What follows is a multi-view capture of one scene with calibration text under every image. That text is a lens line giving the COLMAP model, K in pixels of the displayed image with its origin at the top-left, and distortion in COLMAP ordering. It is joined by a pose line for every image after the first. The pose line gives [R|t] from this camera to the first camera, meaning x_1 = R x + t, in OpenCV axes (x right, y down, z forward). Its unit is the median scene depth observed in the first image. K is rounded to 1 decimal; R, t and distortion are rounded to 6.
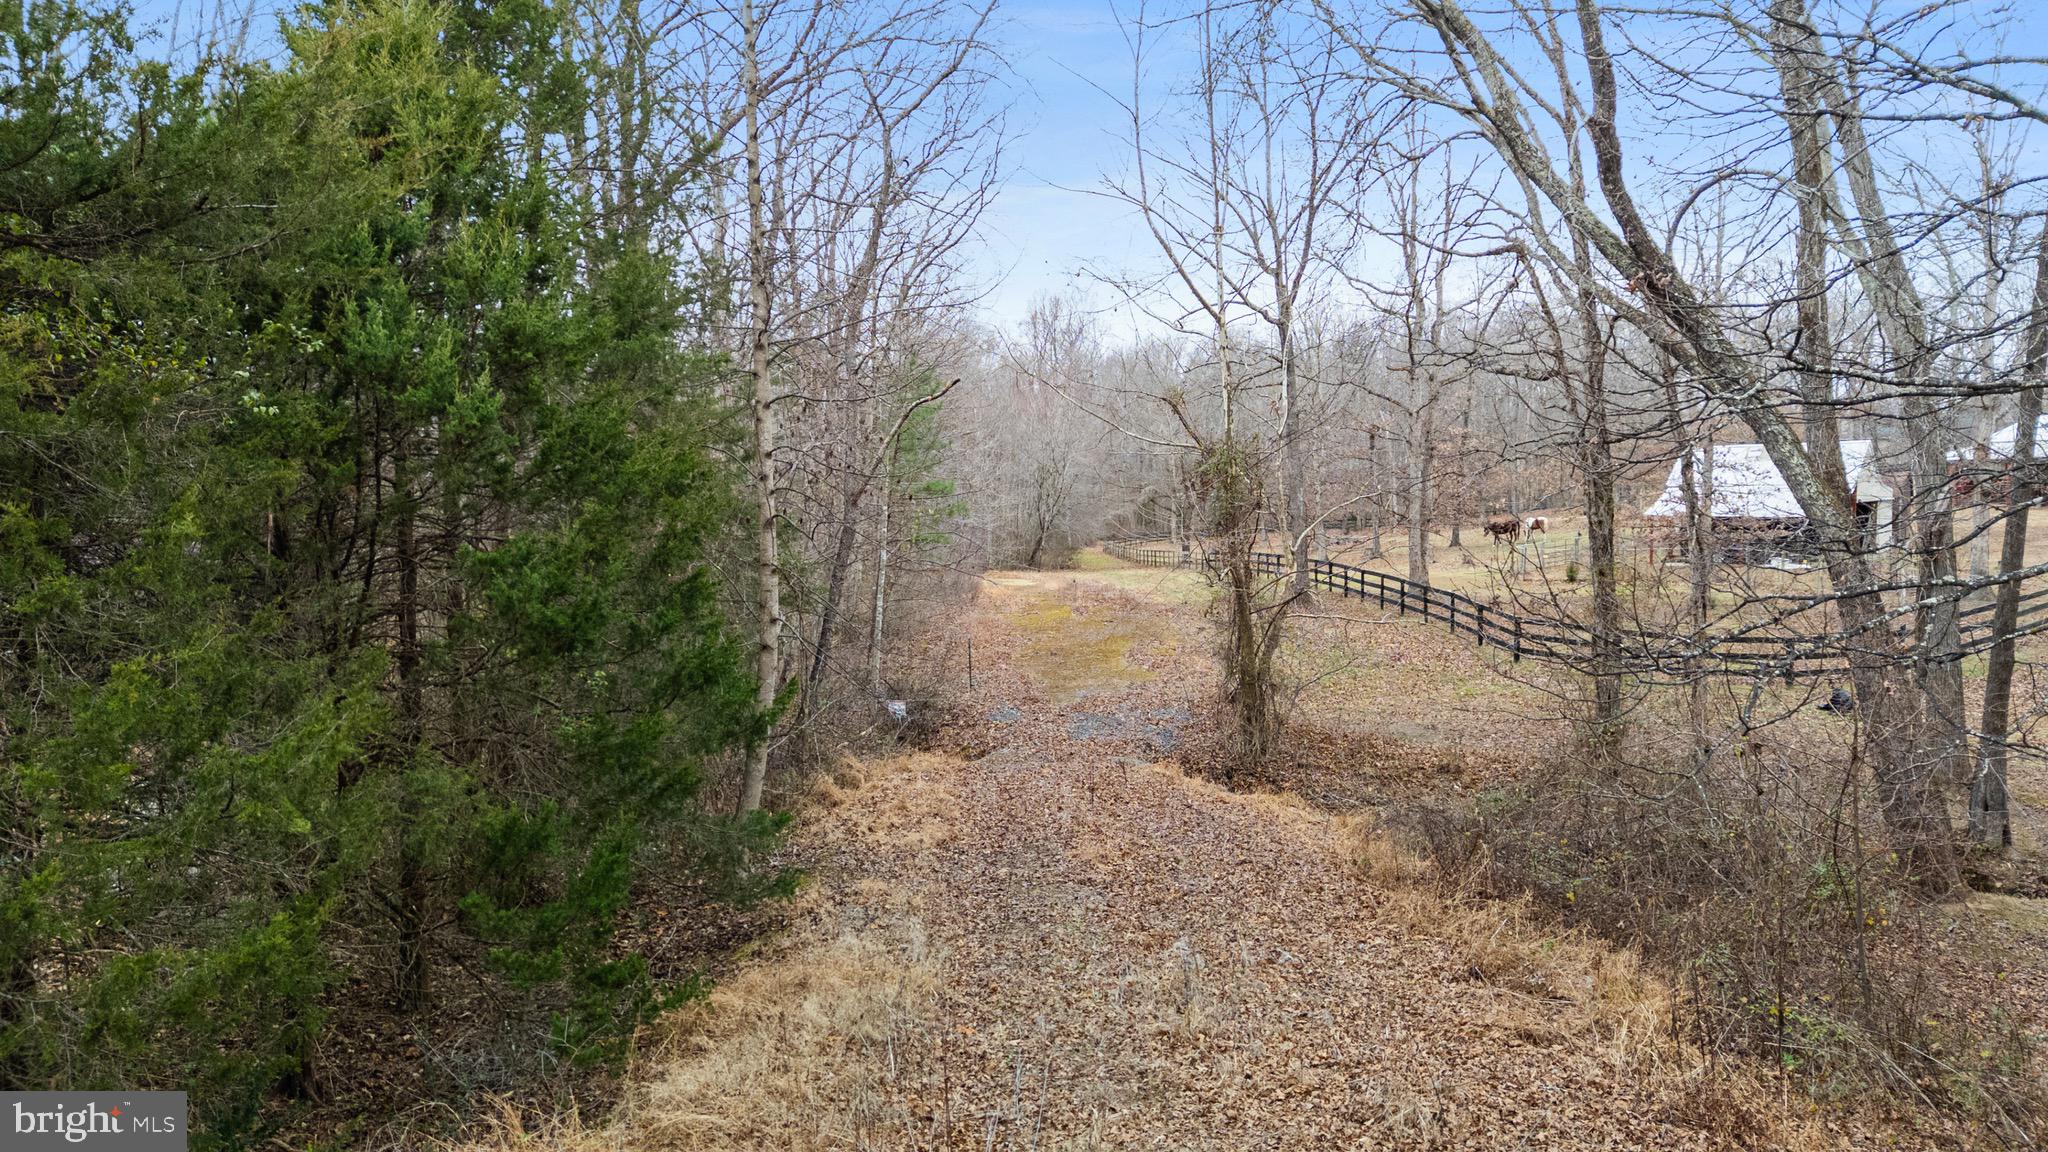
lens RADIAL K [[1484.4, 0, 1024.3], [0, 1484.4, 582.9], [0, 0, 1]] dist [0.088465, -0.099019]
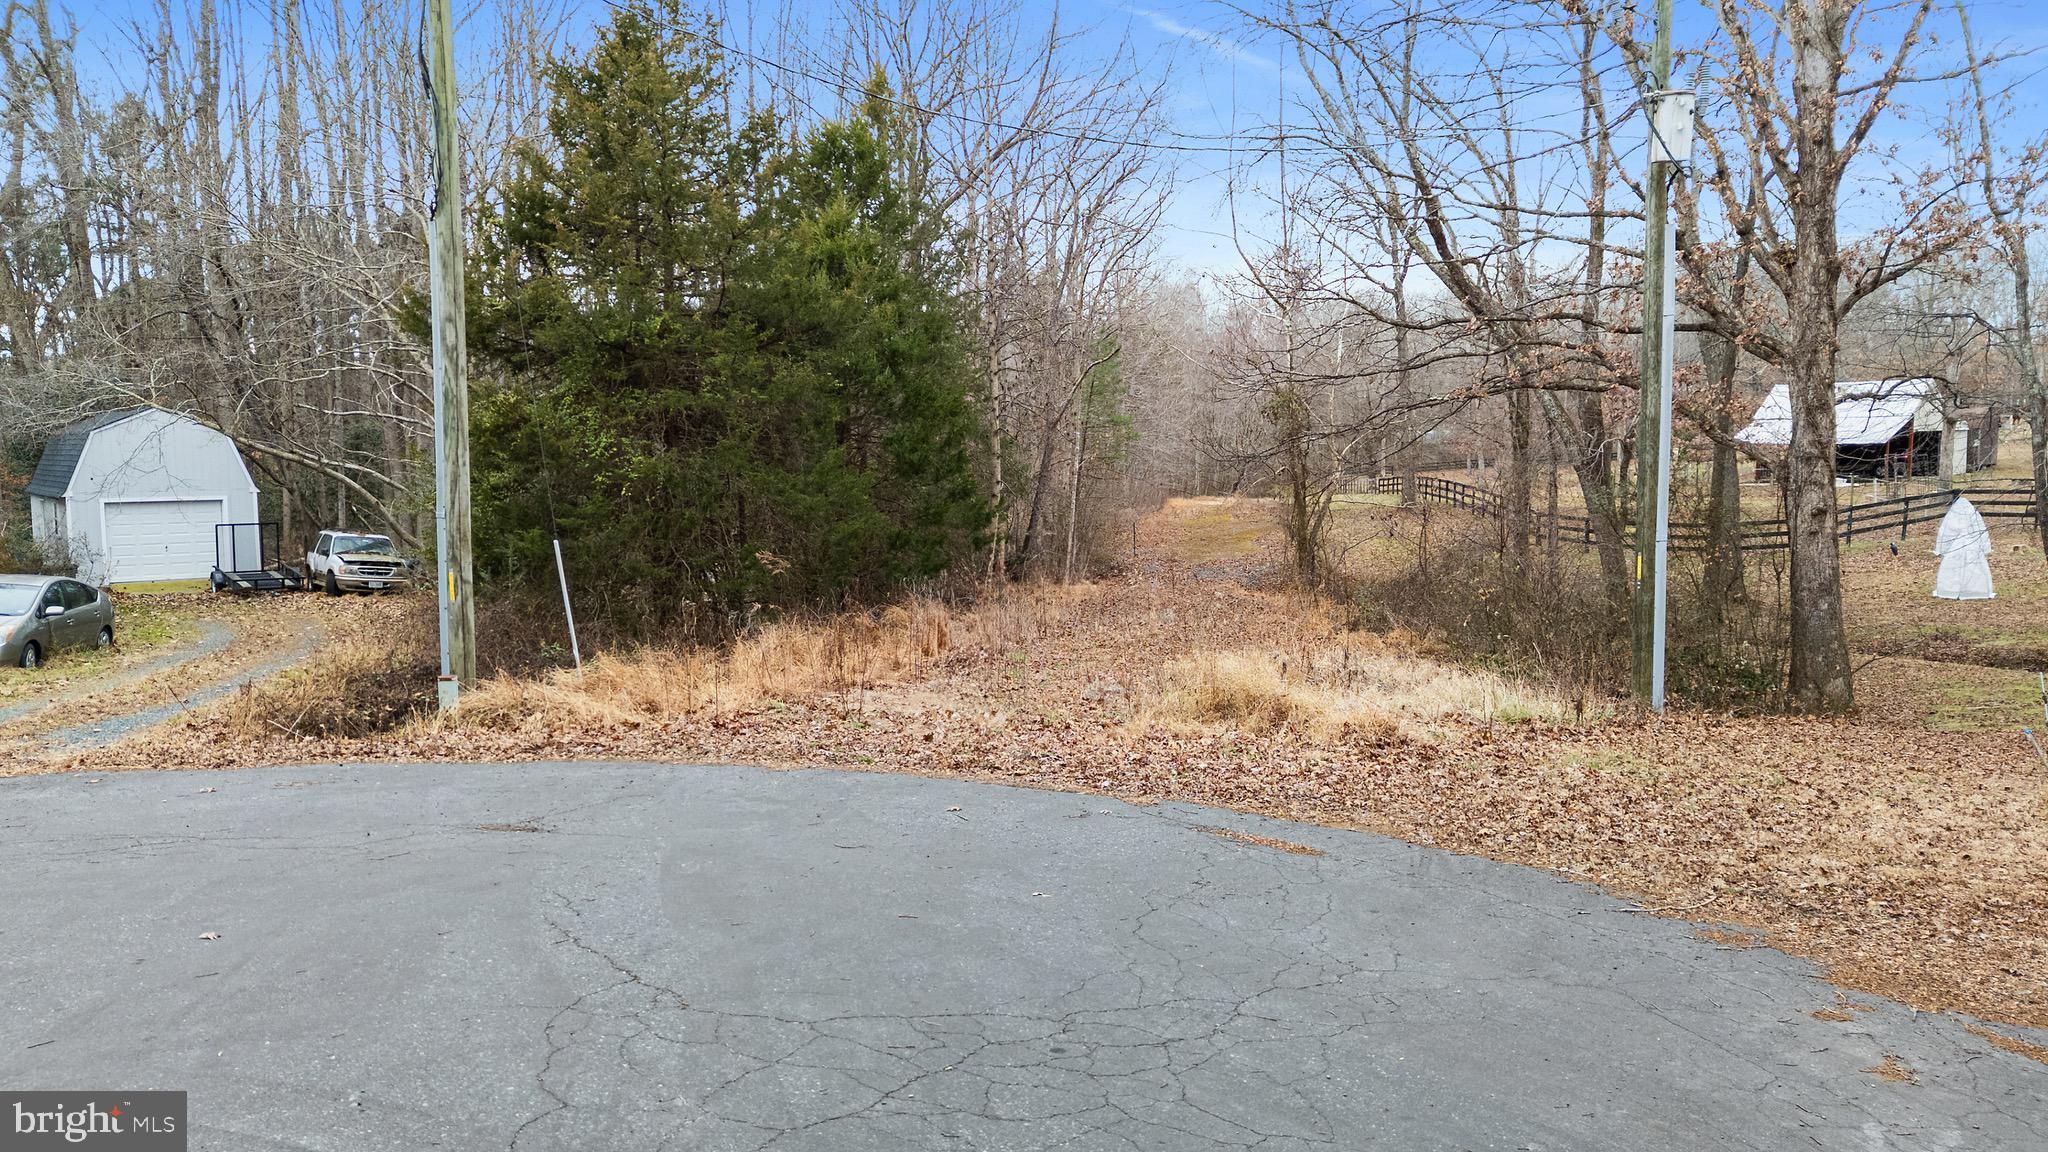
lens RADIAL K [[1488.3, 0, 1024.0], [0, 1488.3, 576.0], [0, 0, 1]] dist [0.077235, -0.072956]
pose [[0.986622, 0.013497, -0.162466, 0.187127], [-0.008014, 0.999377, 0.034360, 0.080639], [0.162828, -0.032599, 0.986116, -0.941979]]
